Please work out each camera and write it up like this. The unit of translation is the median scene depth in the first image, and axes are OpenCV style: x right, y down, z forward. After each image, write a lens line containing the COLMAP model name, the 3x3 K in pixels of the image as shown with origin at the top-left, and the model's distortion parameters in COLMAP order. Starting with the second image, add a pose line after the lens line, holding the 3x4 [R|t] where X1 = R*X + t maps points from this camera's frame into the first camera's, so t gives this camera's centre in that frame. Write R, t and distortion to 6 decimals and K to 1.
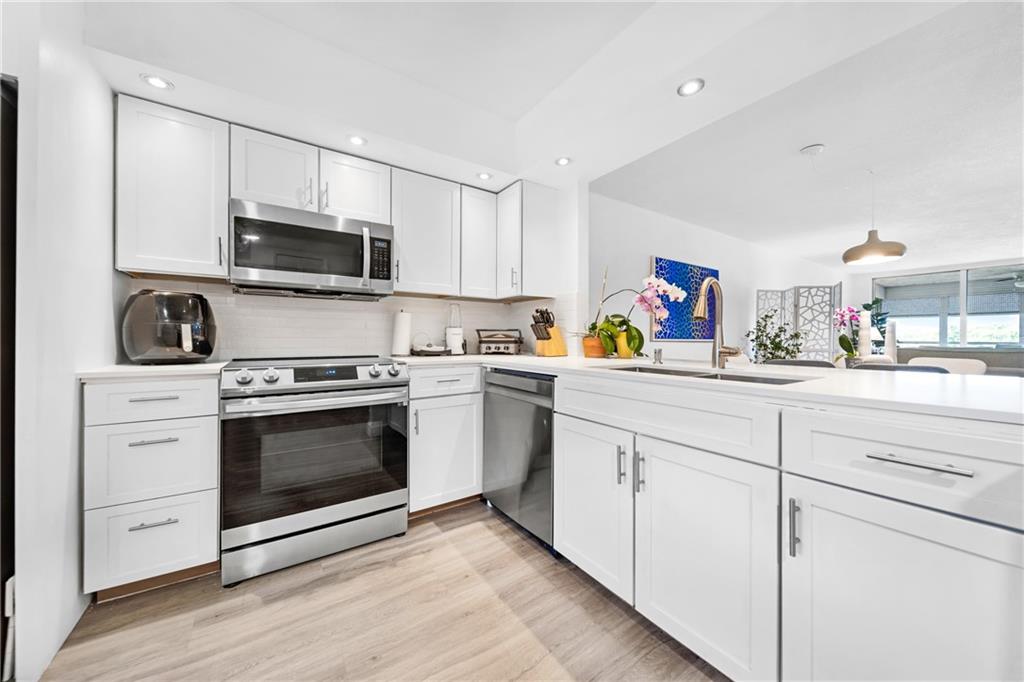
lens RADIAL K [[345.1, 0, 510.2], [0, 345.1, 339.7], [0, 0, 1]] dist [0.004297, -0.000162]
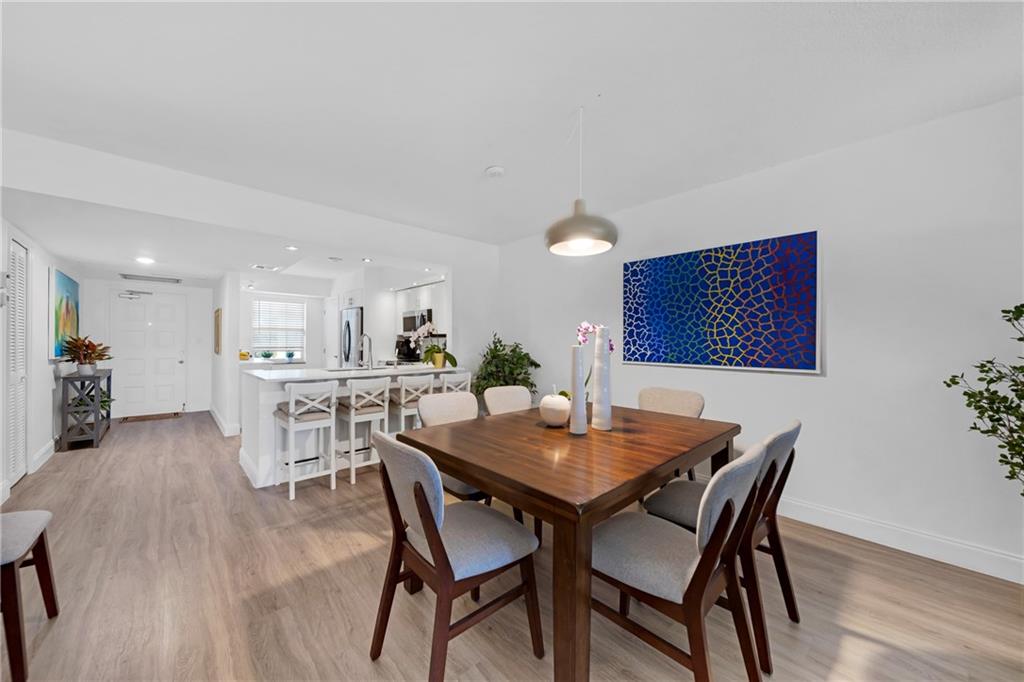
lens RADIAL K [[359.6, 0, 488.7], [0, 359.6, 342.2], [0, 0, 1]] dist [0.001096, -0.000025]
pose [[0.162664, -0.004902, -0.986669, 2.109798], [-0.007030, 0.999957, -0.006127, -0.068723], [0.986656, 0.007933, 0.162622, 0.920366]]
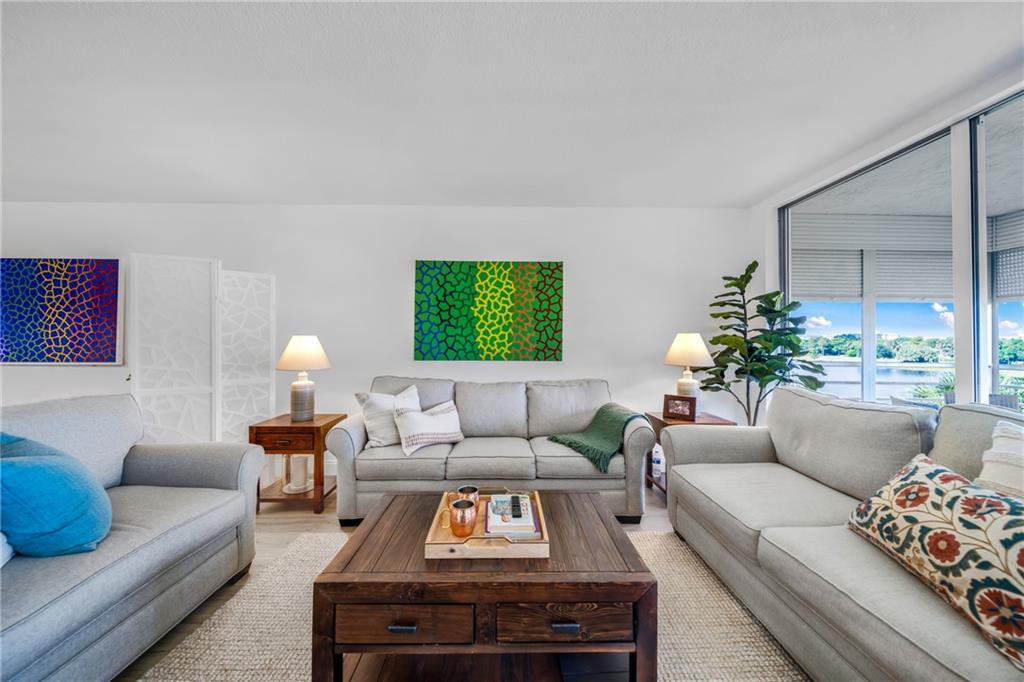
lens RADIAL K [[355.9, 0, 504.3], [0, 355.9, 340.3], [0, 0, 1]] dist [-0.001802, -0.000420]
pose [[0.859282, -0.008293, -0.511435, 3.251747], [0.002098, 0.999917, -0.012687, -0.066547], [0.511498, 0.009829, 0.859228, 1.614731]]
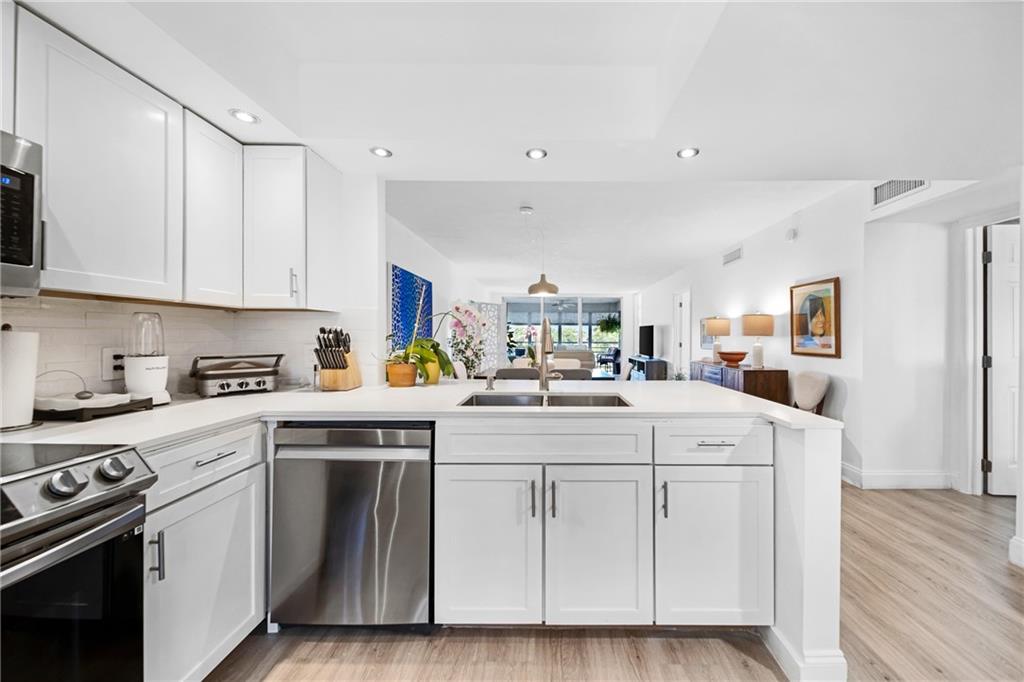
lens RADIAL K [[371.2, 0, 527.8], [0, 371.2, 336.6], [0, 0, 1]] dist [0.001162, -0.000019]
pose [[0.581000, -0.003663, 0.813895, -0.326752], [0.003015, 0.999993, 0.002348, -0.072734], [-0.813898, 0.001090, 0.581007, 0.186518]]
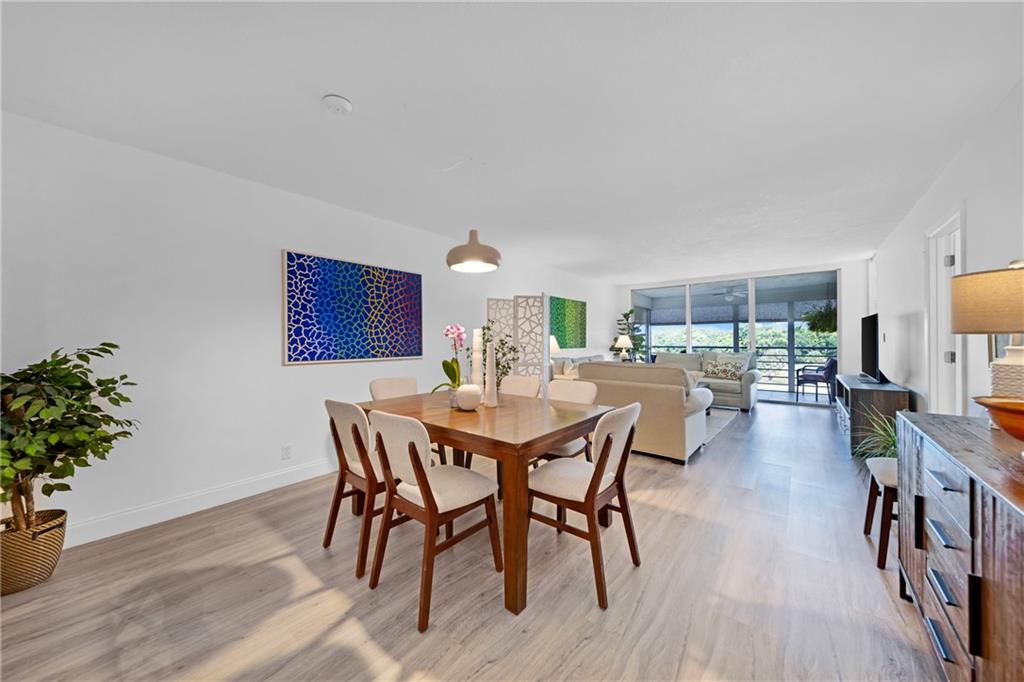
lens RADIAL K [[350.0, 0, 508.5], [0, 350.0, 340.7], [0, 0, 1]] dist [0.001747, -0.000038]
pose [[0.950490, -0.012165, 0.310518, 1.093607], [0.012532, 0.999921, 0.000814, -0.072999], [-0.310503, 0.003118, 0.950567, 0.233854]]
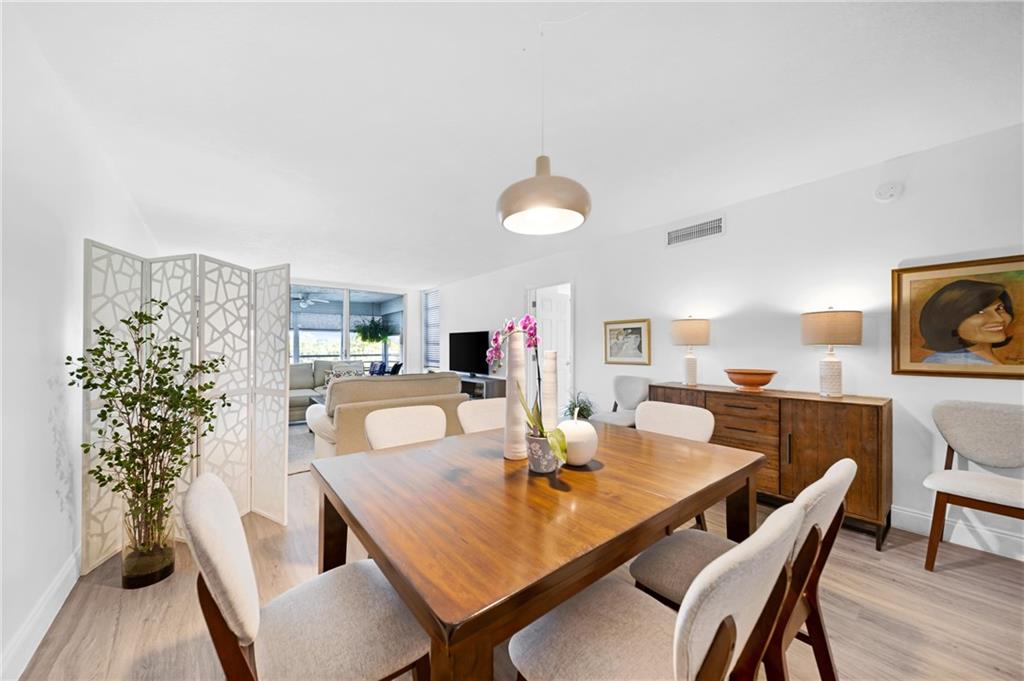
lens RADIAL K [[357.8, 0, 497.3], [0, 357.8, 347.5], [0, 0, 1]] dist [0.000046, -0.000075]
pose [[-0.093836, -0.007850, 0.995557, 0.708724], [0.006432, 0.999943, 0.008491, -0.077198], [-0.995567, 0.007200, -0.093780, 1.404029]]
